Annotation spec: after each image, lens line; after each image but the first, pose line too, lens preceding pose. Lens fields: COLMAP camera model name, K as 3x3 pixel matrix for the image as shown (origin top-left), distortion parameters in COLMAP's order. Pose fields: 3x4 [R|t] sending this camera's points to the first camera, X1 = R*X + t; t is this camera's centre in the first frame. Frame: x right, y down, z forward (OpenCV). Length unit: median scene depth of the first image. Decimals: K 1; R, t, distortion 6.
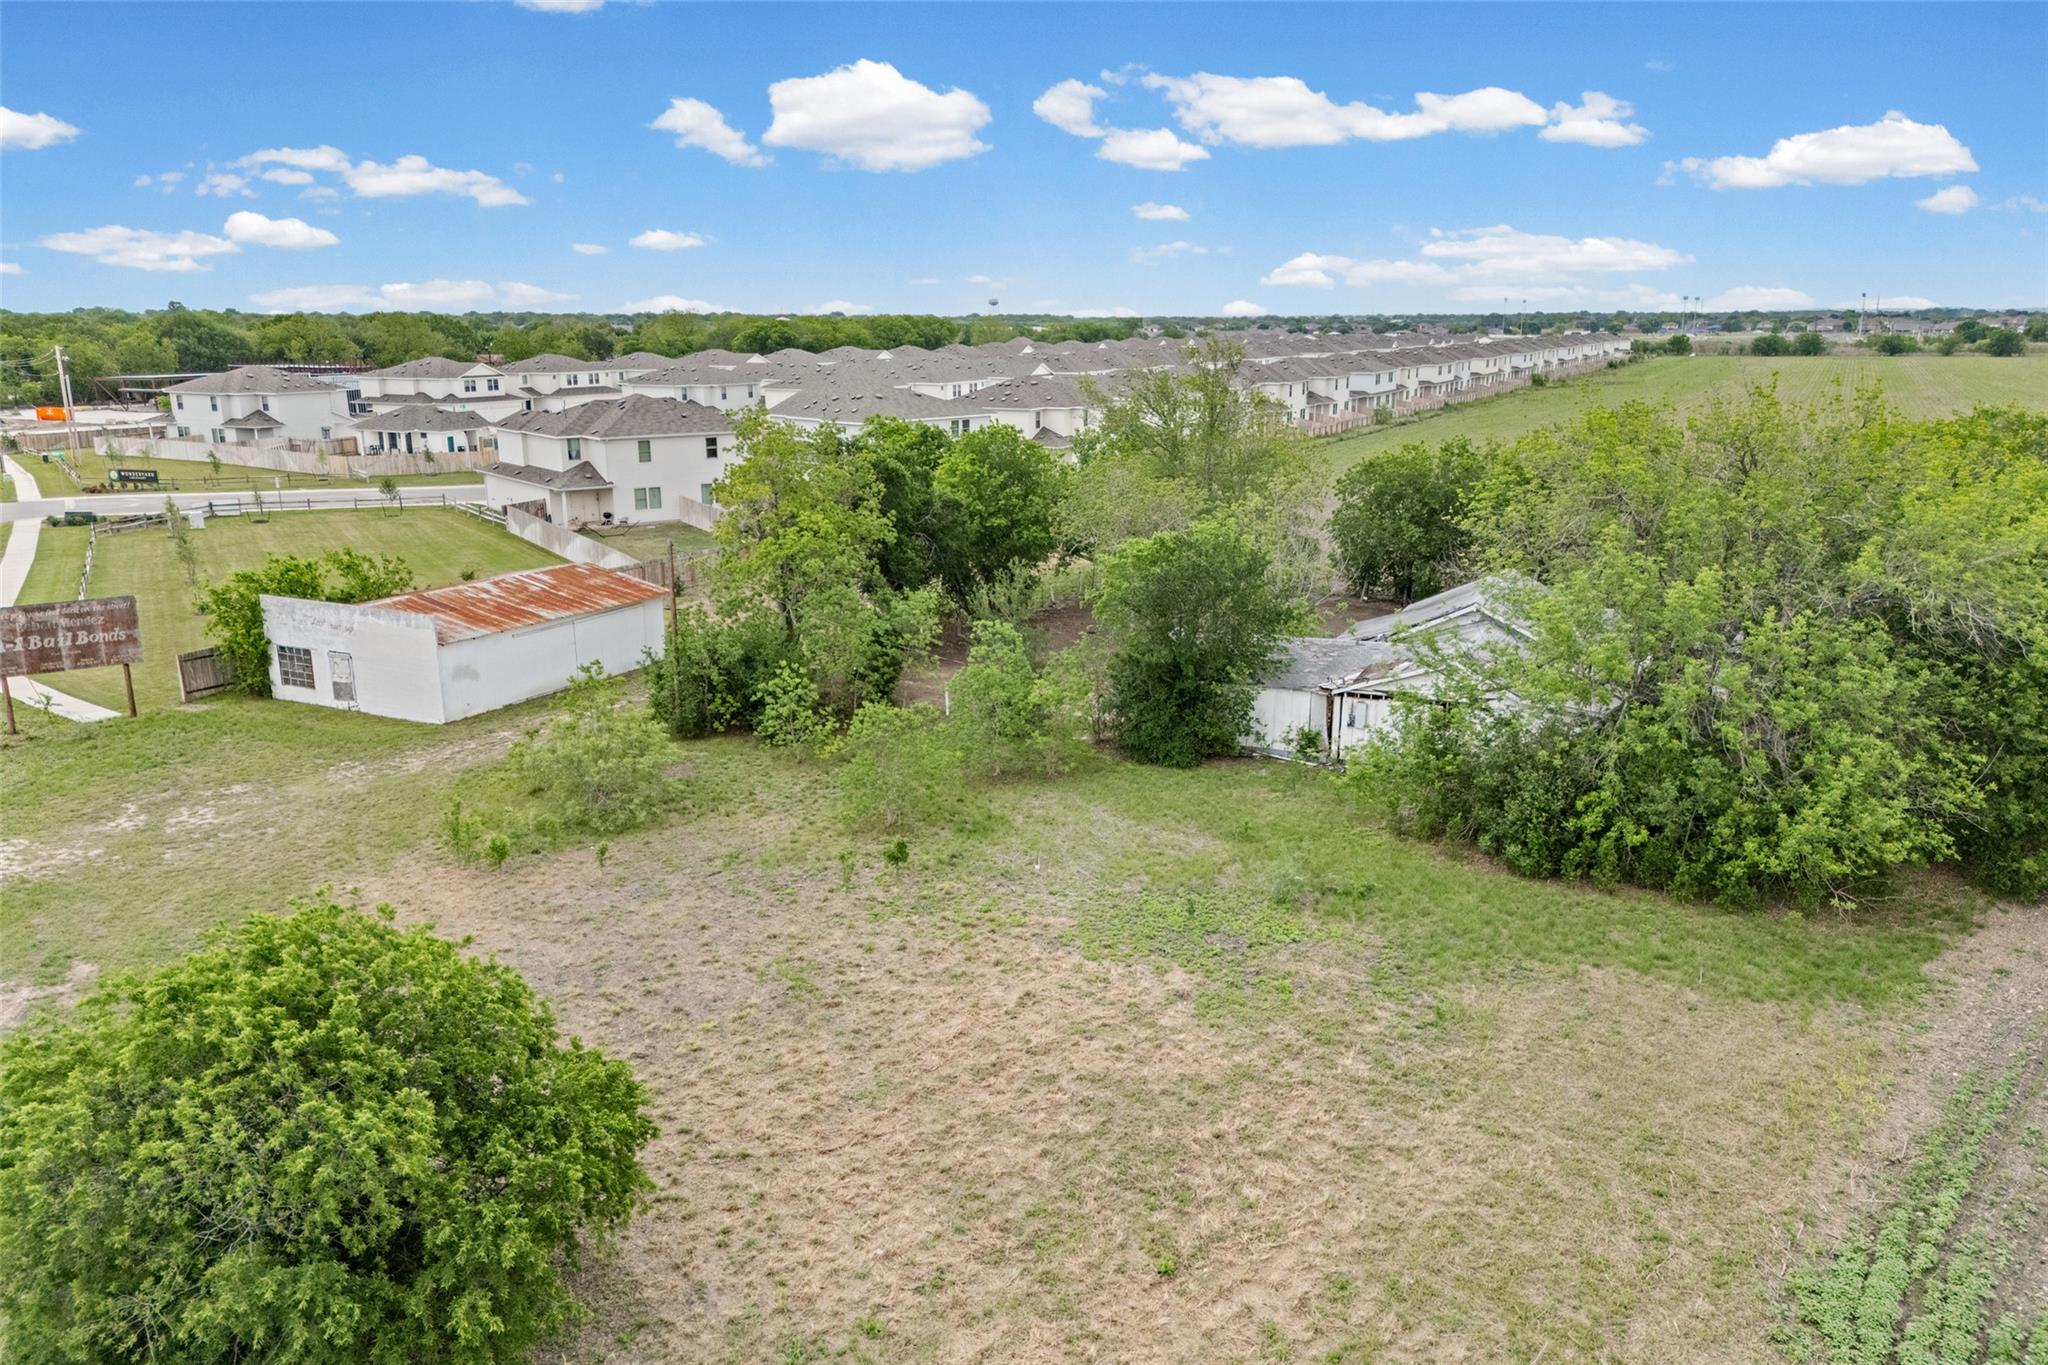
lens RADIAL K [[1464.4, 0, 1024.0], [0, 1464.4, 682.5], [0, 0, 1]] dist [0.057964, -0.063255]
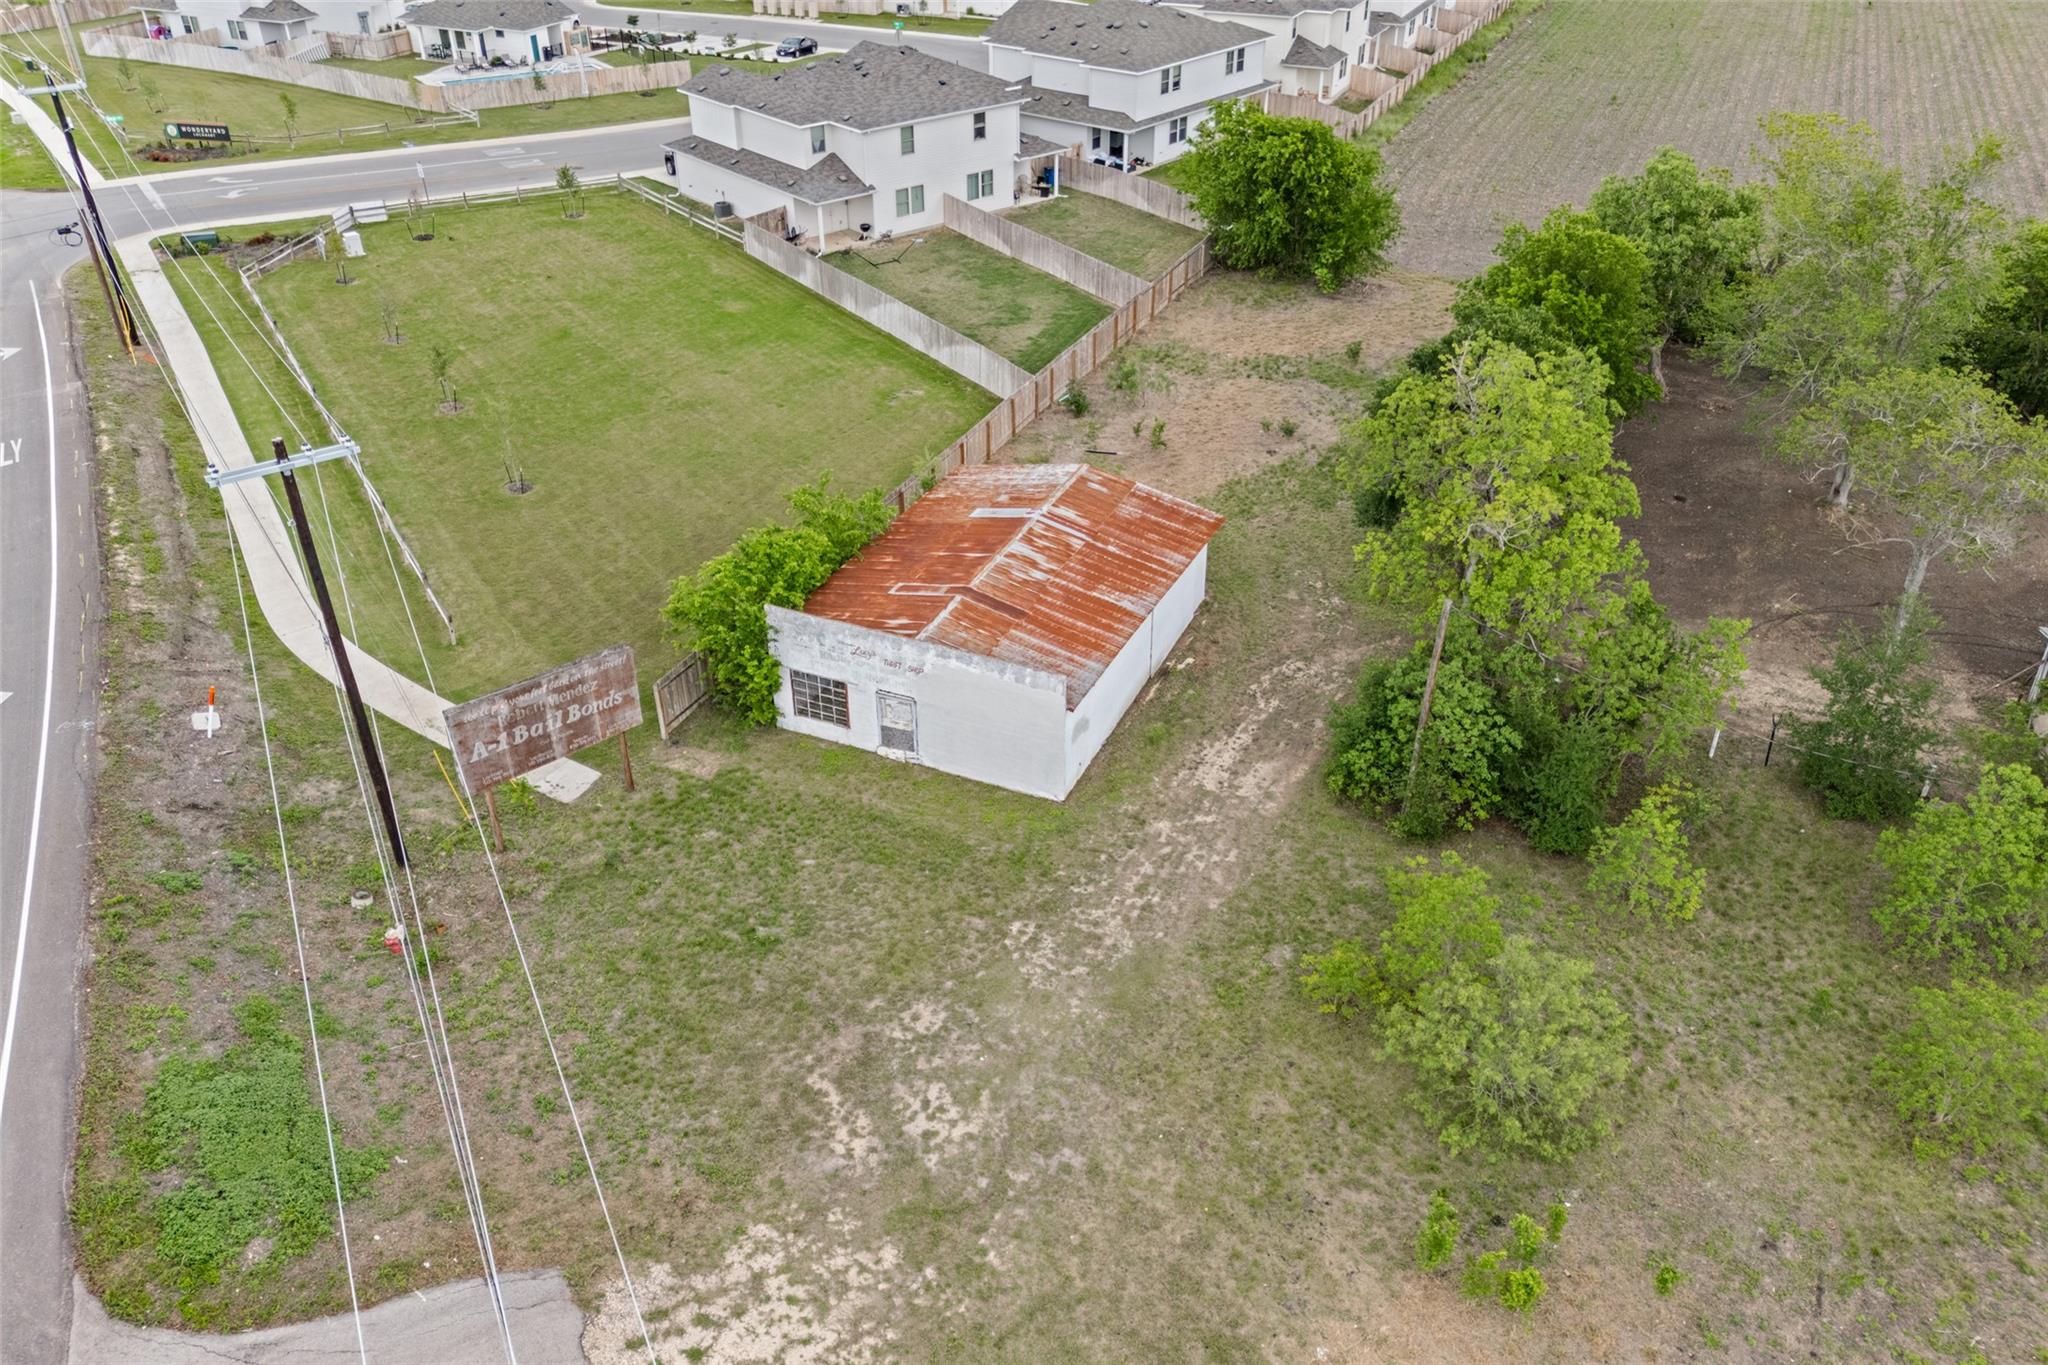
lens RADIAL K [[1486.1, 0, 1028.0], [0, 1486.1, 636.5], [0, 0, 1]] dist [0.069145, -0.069566]
pose [[0.999528, -0.020311, 0.023028, -0.406361], [0.012655, 0.955798, 0.293751, -0.257770], [-0.027977, -0.293321, 0.955605, 0.298367]]
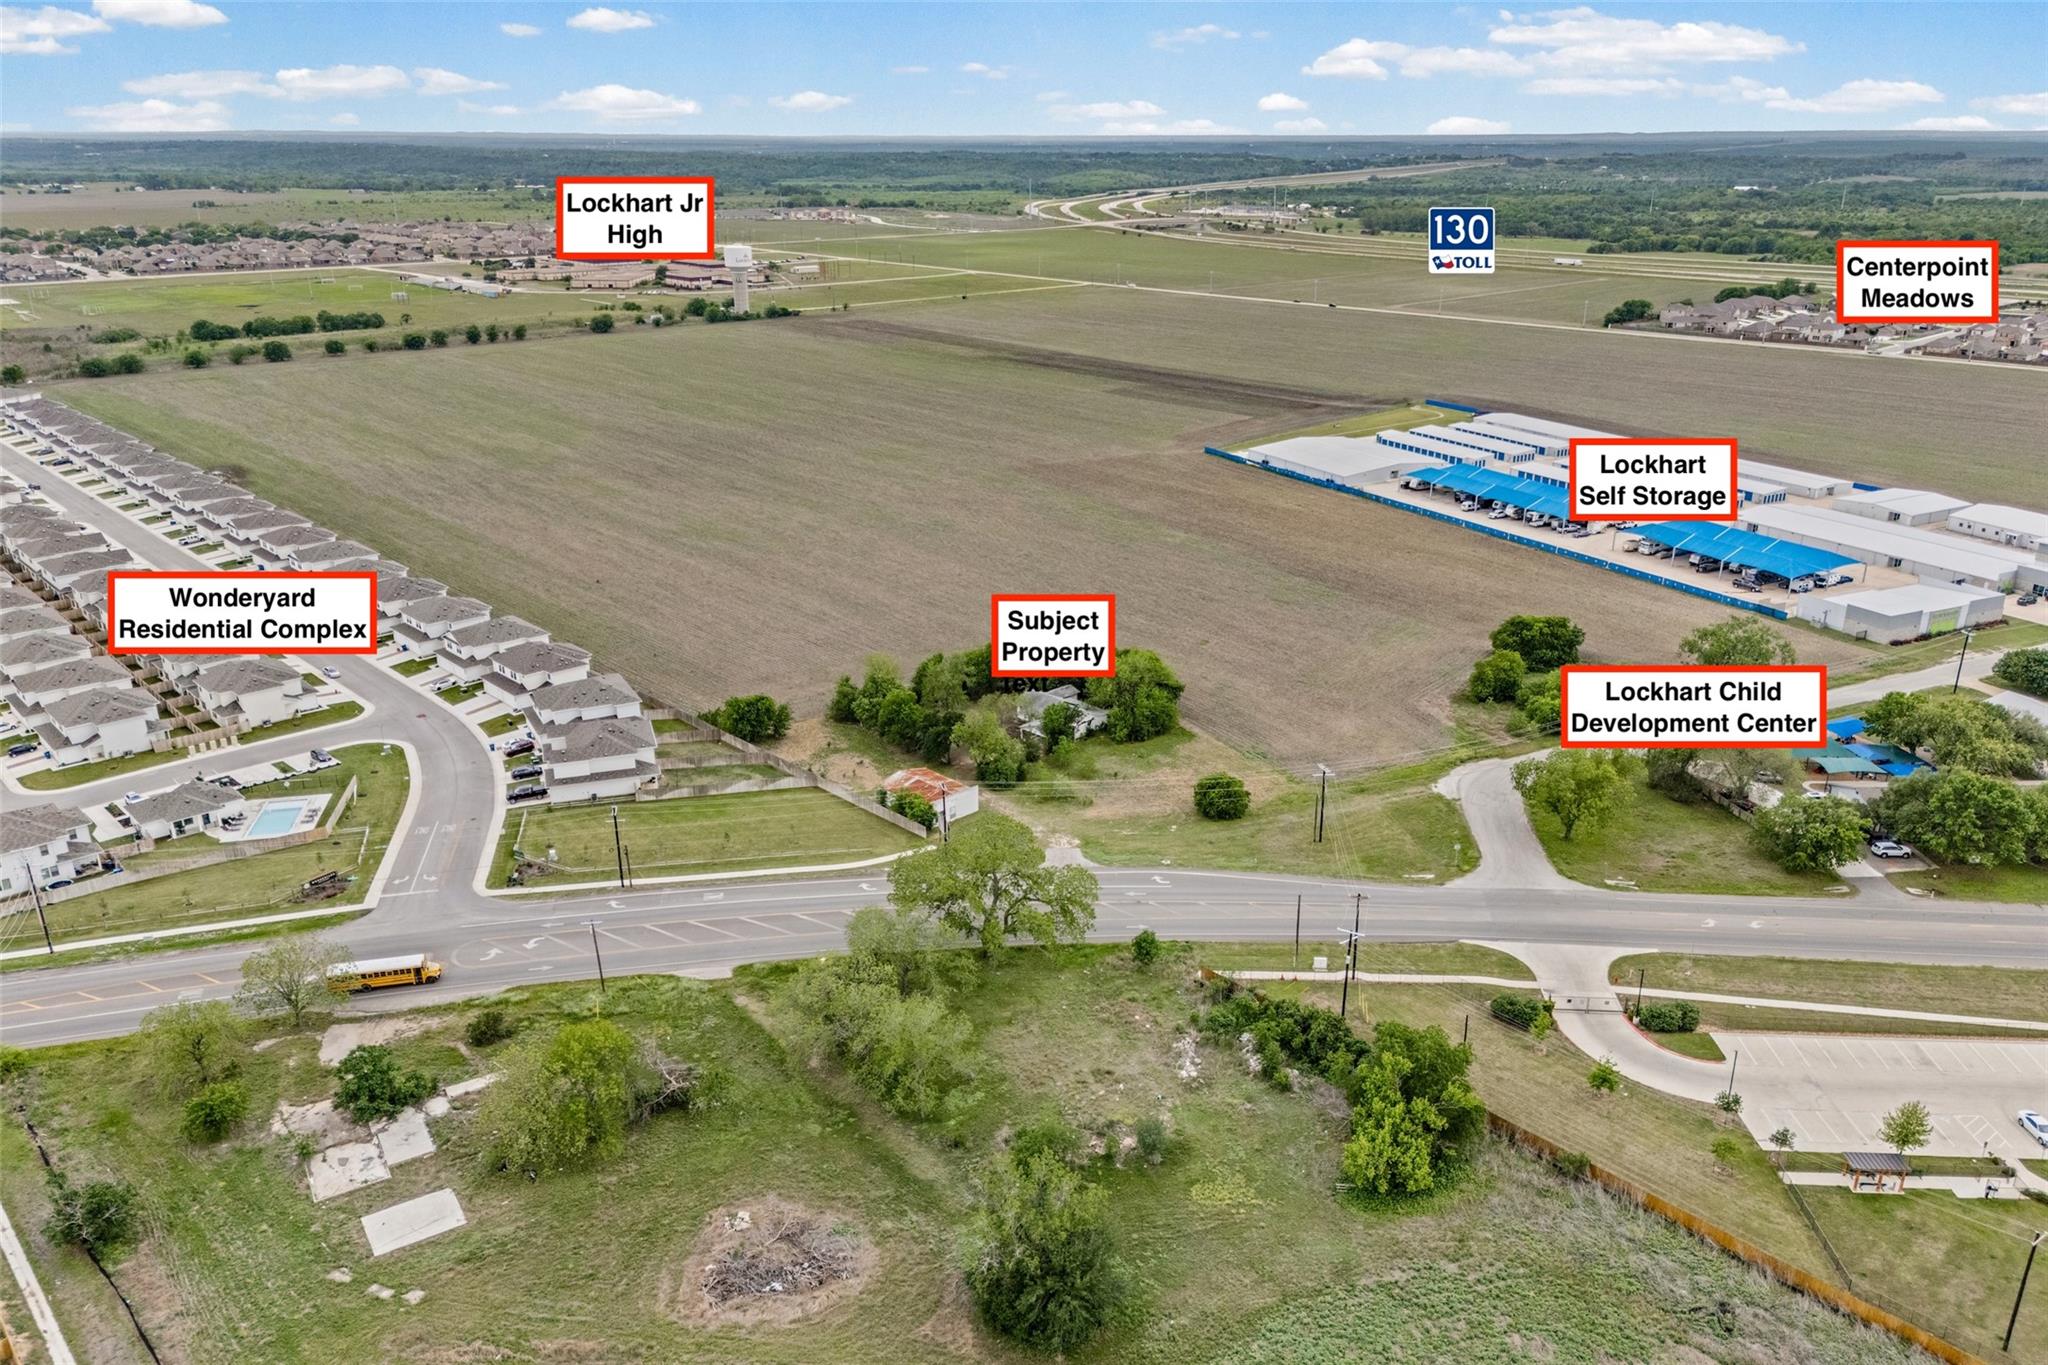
lens RADIAL K [[1464.4, 0, 1024.0], [0, 1464.4, 682.5], [0, 0, 1]] dist [0.057964, -0.063255]
pose [[0.354640, -0.318285, 0.879162, -3.711546], [0.233345, 0.940653, 0.246419, -1.242076], [-0.905418, 0.117758, 0.407863, -0.803568]]
